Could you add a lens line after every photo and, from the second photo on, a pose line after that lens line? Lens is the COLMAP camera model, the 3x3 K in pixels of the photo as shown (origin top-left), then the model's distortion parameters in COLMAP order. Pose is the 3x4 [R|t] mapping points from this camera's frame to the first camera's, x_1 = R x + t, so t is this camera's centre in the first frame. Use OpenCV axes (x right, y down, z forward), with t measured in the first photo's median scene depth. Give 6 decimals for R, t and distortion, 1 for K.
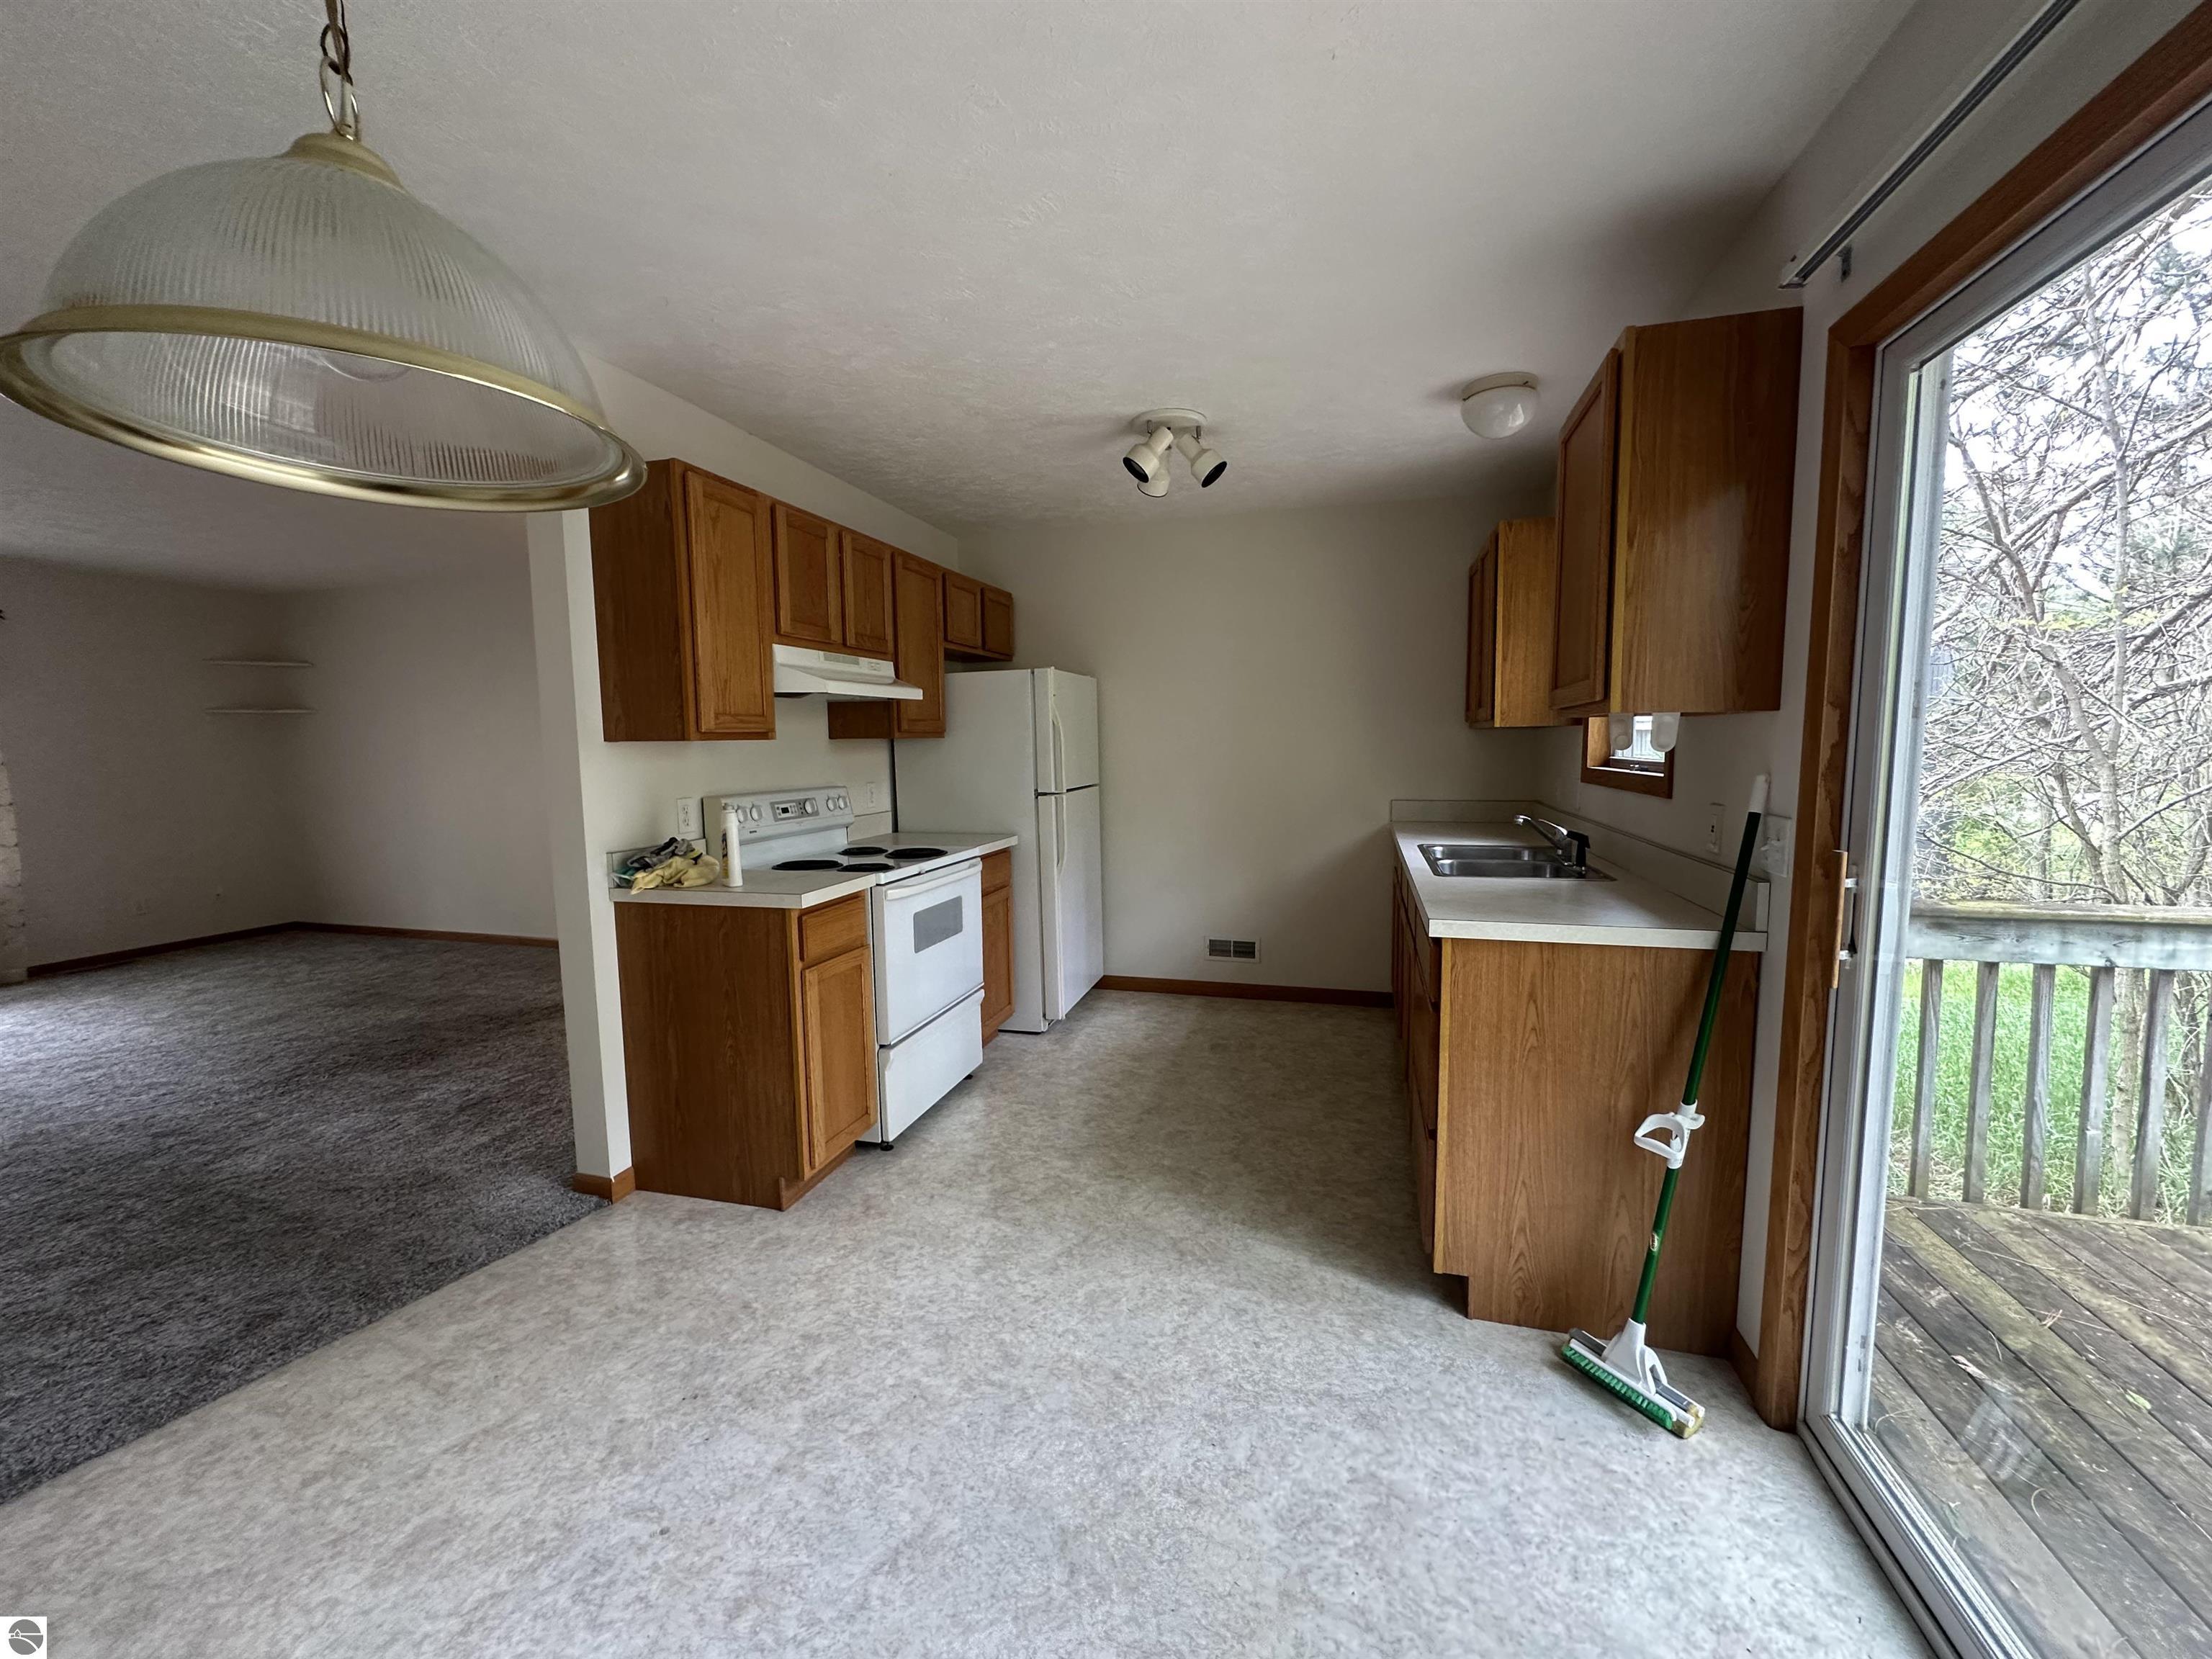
lens RADIAL K [[884.0, 0, 1108.4], [0, 884.0, 828.7], [0, 0, 1]] dist [-0.001899, 0.000039]
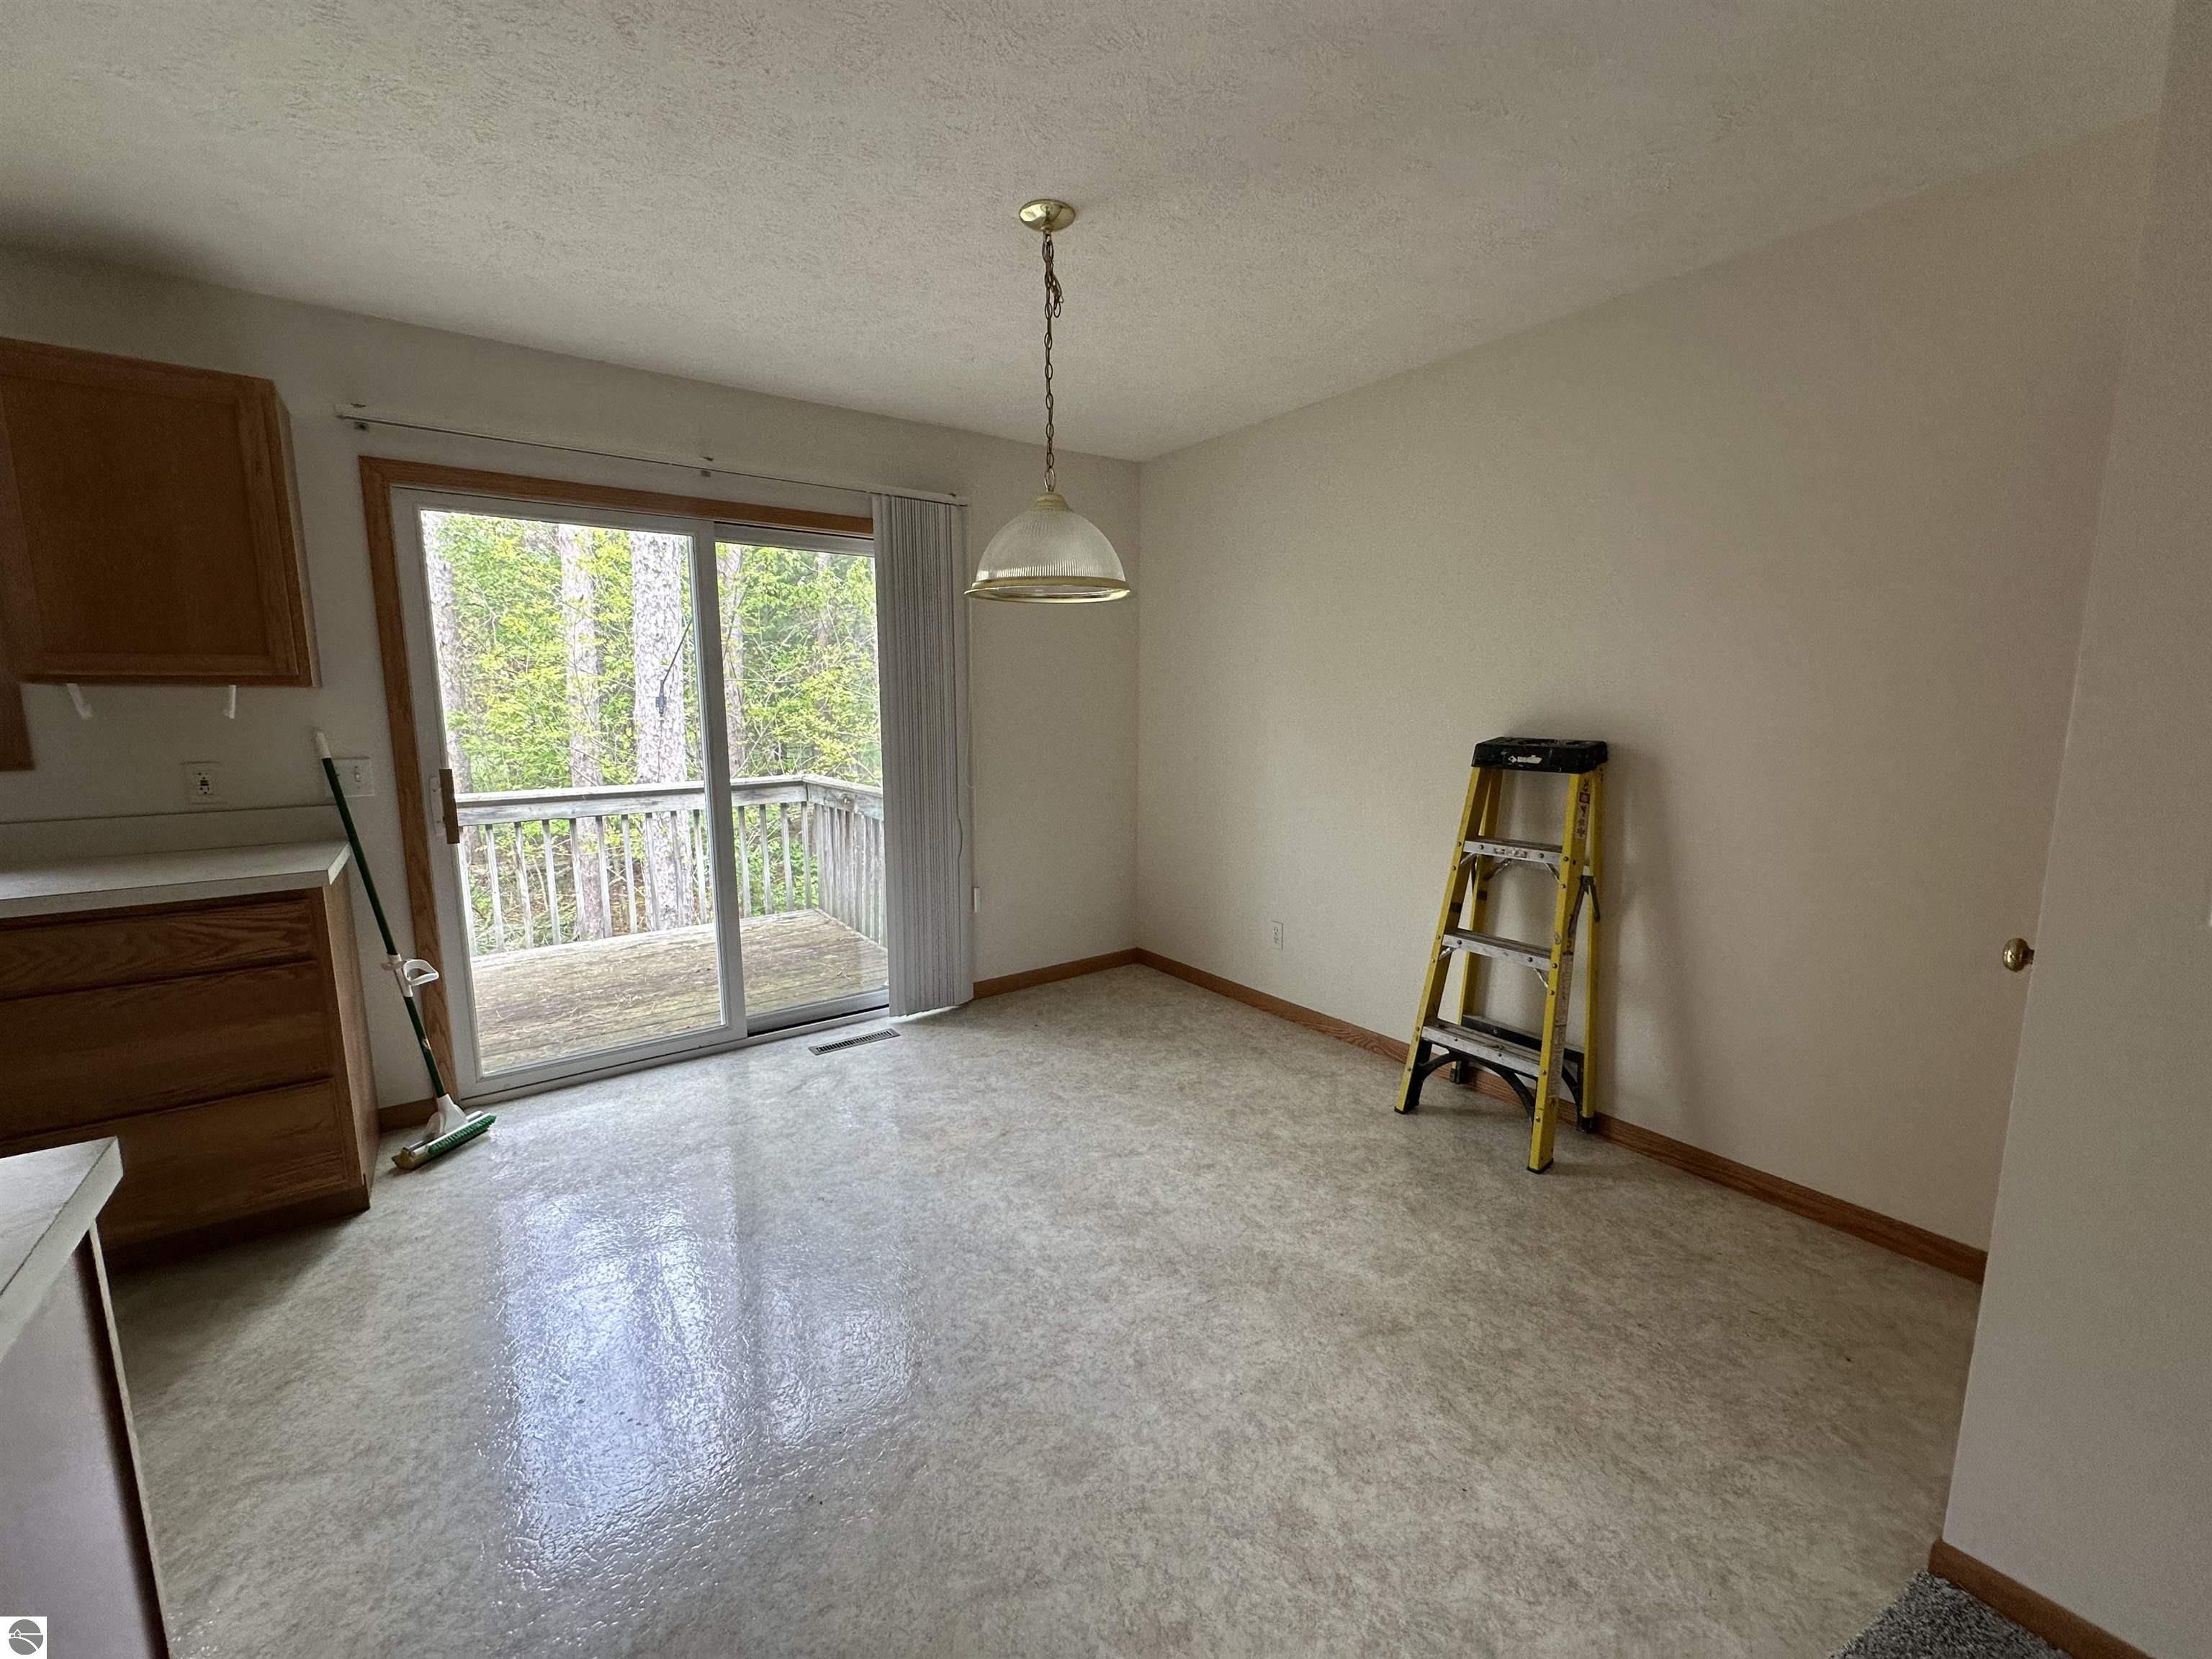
lens RADIAL K [[884.0, 0, 1108.4], [0, 884.0, 828.7], [0, 0, 1]] dist [-0.001899, 0.000039]
pose [[-0.791640, -0.075663, 0.606285, -0.870730], [0.070335, 0.974421, 0.213442, -0.092564], [-0.606926, 0.211612, -0.766068, 1.016664]]
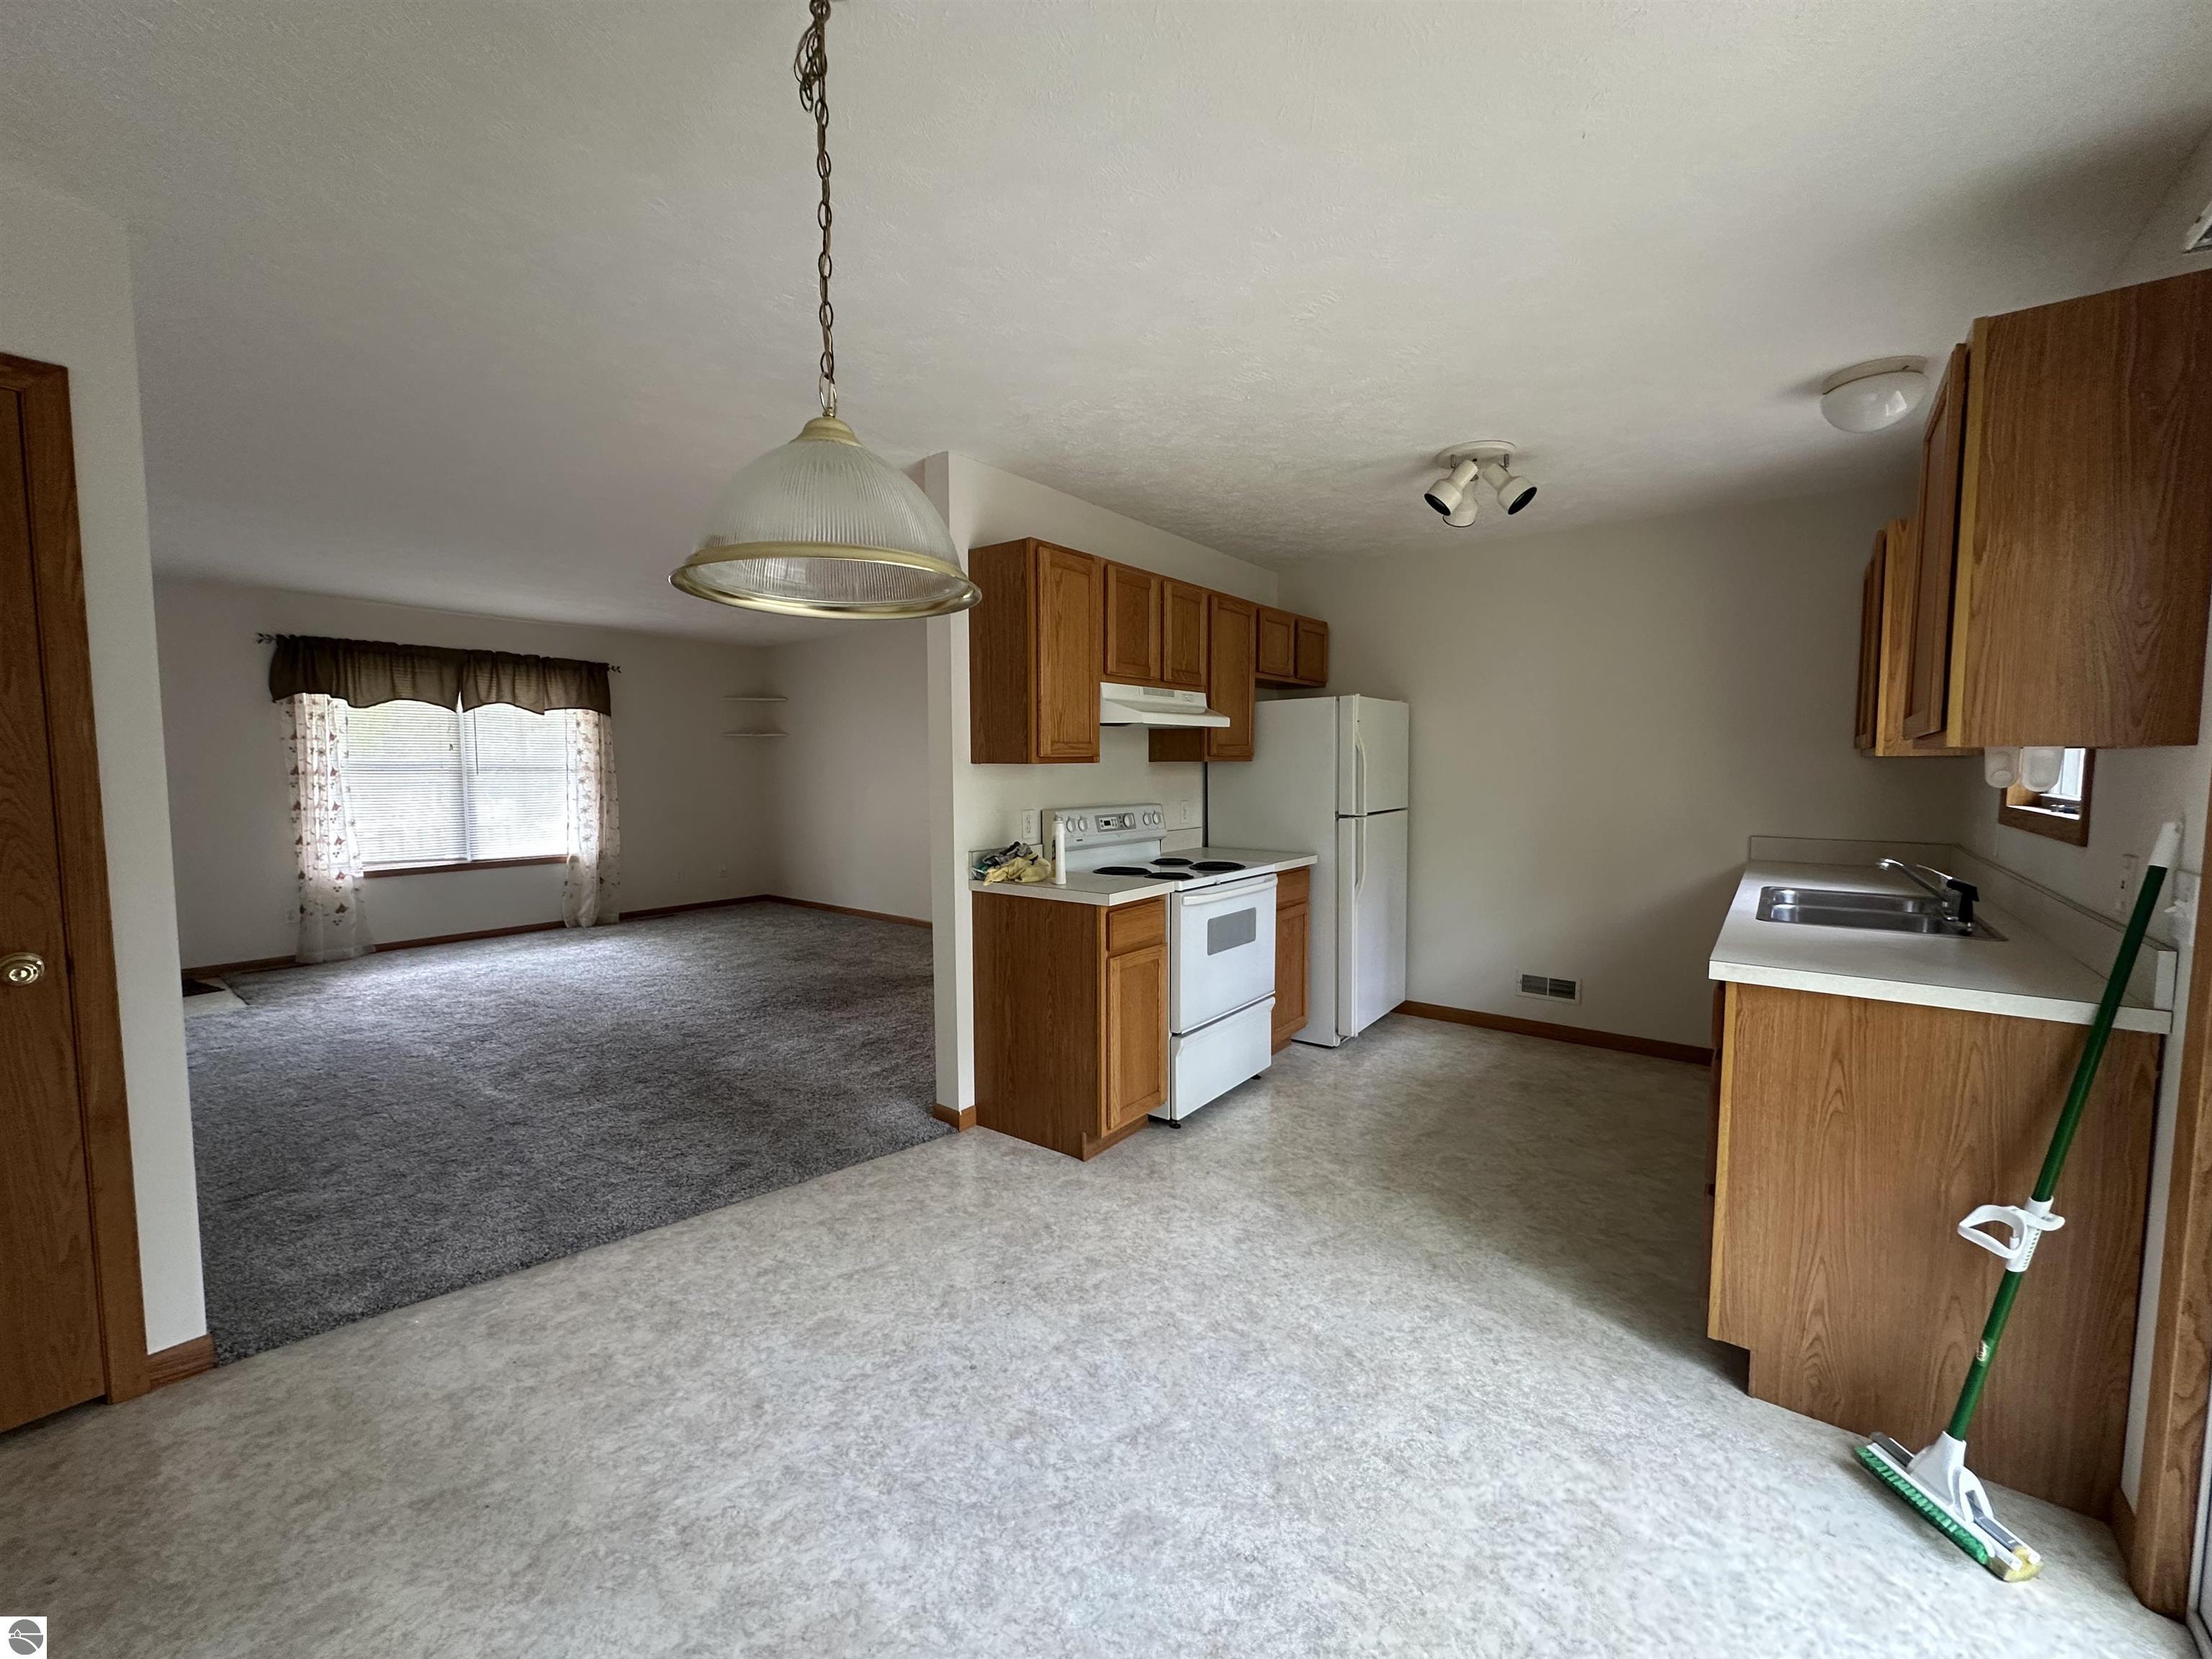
lens RADIAL K [[884.0, 0, 1108.4], [0, 884.0, 828.7], [0, 0, 1]] dist [-0.001899, 0.000039]
pose [[0.928987, 0.038275, -0.368128, 0.087085], [-0.046091, 0.998860, -0.012459, 0.001557], [0.367231, 0.028542, 0.929692, -0.108574]]
